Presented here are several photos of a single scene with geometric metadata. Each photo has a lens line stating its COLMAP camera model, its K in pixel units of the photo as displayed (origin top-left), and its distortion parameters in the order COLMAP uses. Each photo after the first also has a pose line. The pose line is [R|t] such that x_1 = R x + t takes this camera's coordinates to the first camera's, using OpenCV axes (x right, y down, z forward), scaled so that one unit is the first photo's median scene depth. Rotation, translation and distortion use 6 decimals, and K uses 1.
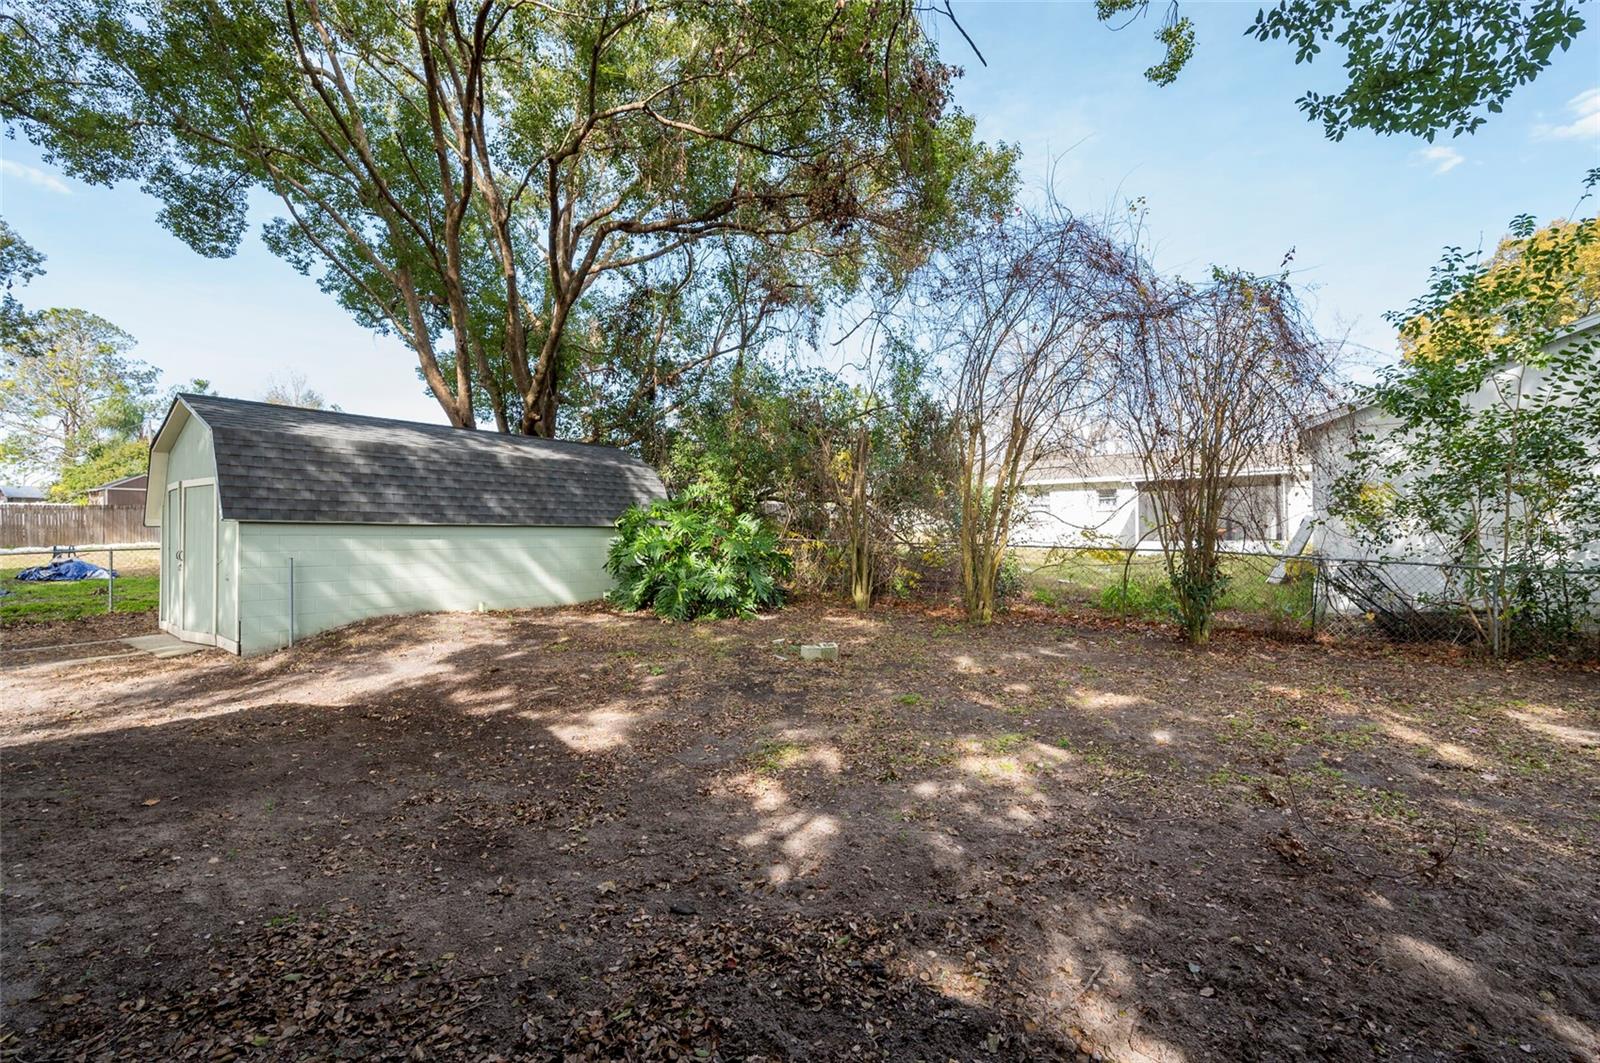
lens RADIAL K [[729.2, 0, 800.0], [0, 729.2, 531.5], [0, 0, 1]] dist [-0.001756, 0.000511]
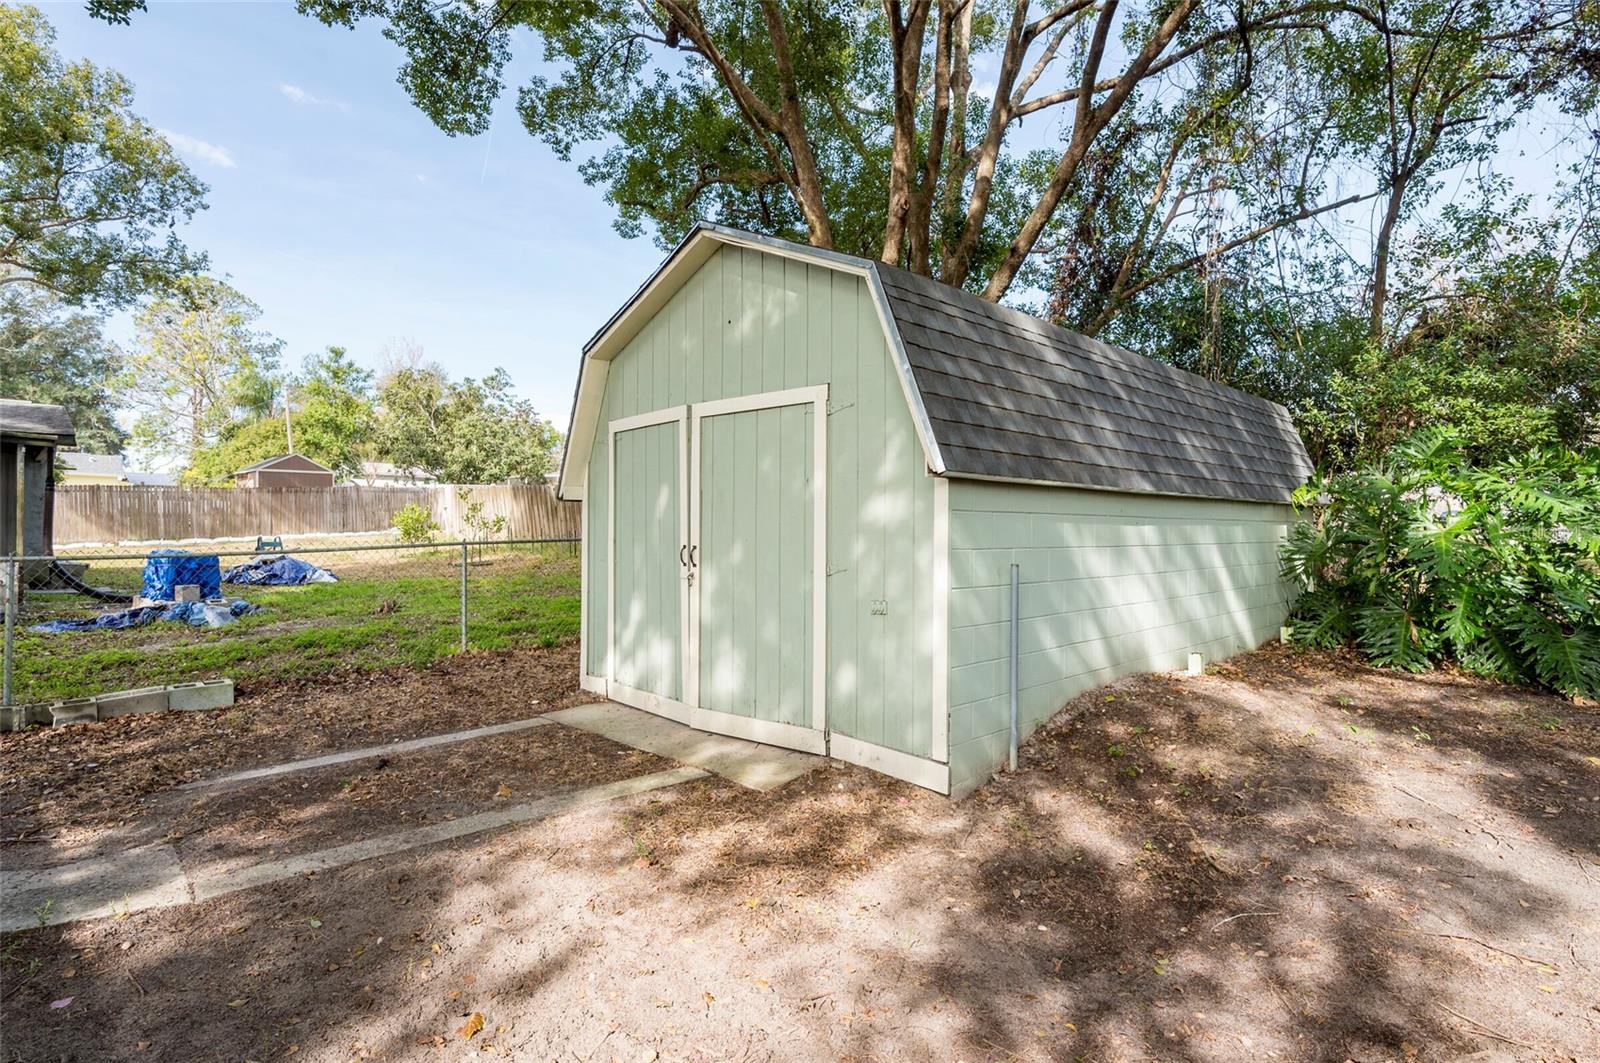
lens RADIAL K [[835.0, 0, 805.7], [0, 835.0, 525.6], [0, 0, 1]] dist [-0.005098, -0.003528]
pose [[0.990958, 0.000772, -0.134172, -0.240949], [-0.000430, 0.999997, 0.002579, 0.004102], [0.134173, -0.002498, 0.990955, 0.156987]]
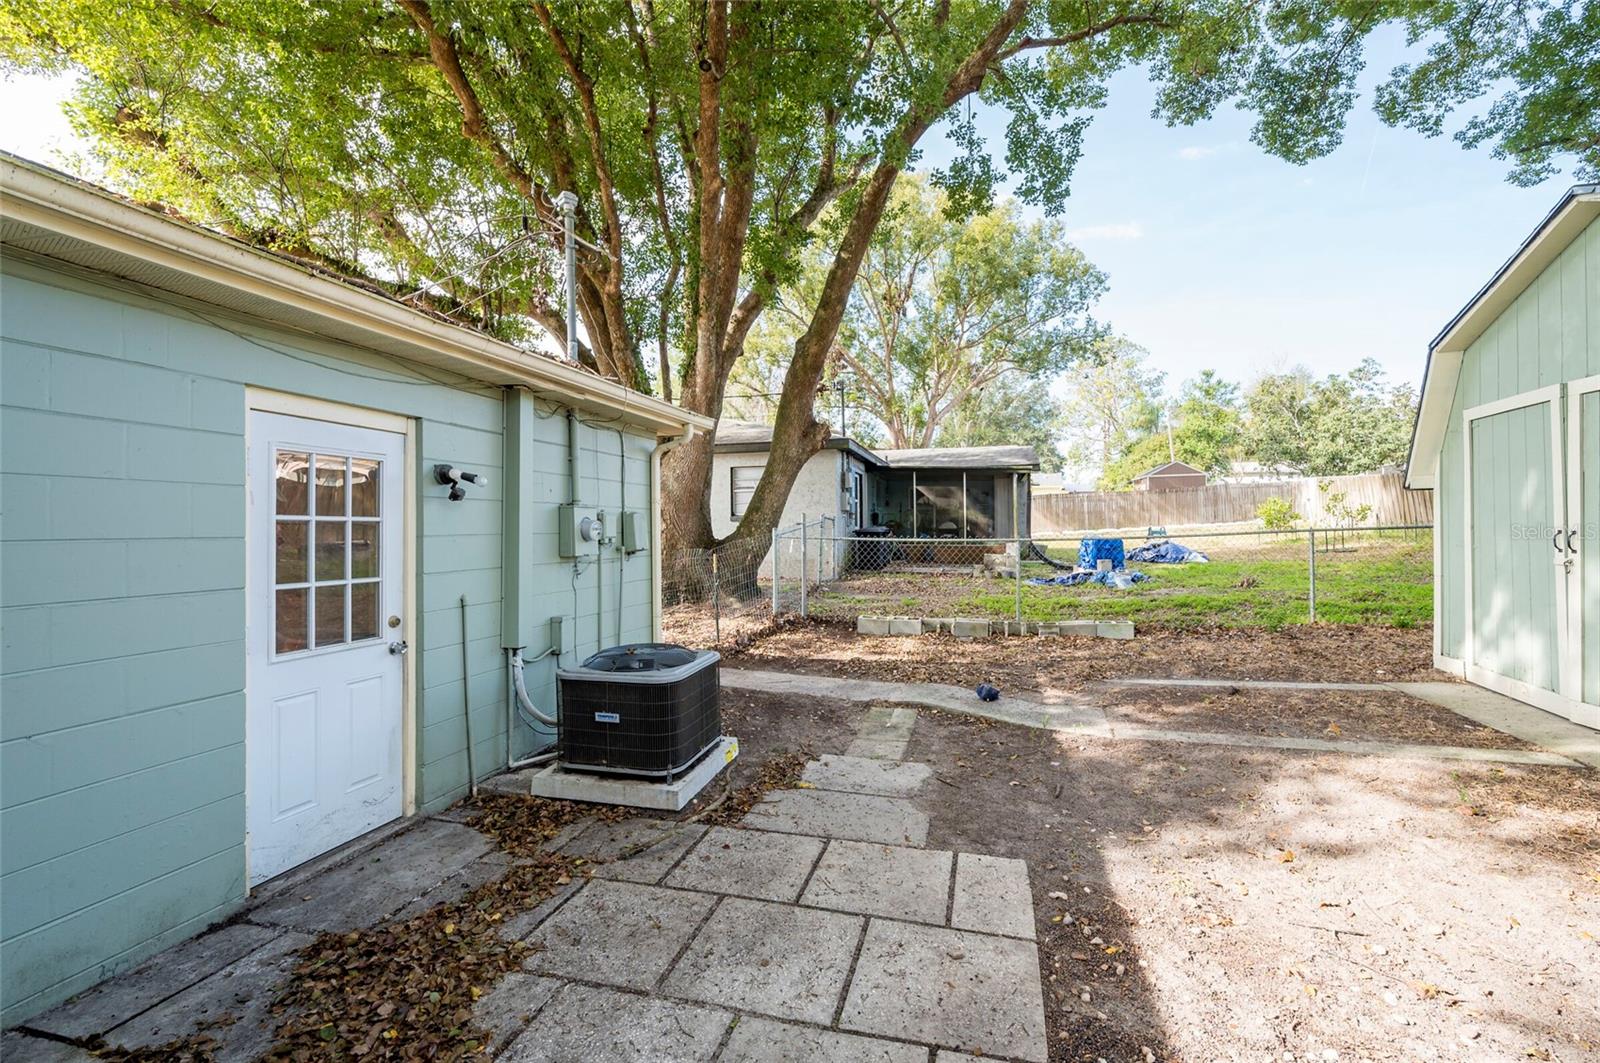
lens RADIAL K [[700.3, 0, 810.7], [0, 700.3, 529.5], [0, 0, 1]] dist [-0.003278, 0.000795]
pose [[0.392213, -0.002456, -0.919871, -0.217187], [0.022714, 0.999717, 0.007016, 0.004079], [0.919594, -0.023646, 0.392158, 0.130990]]
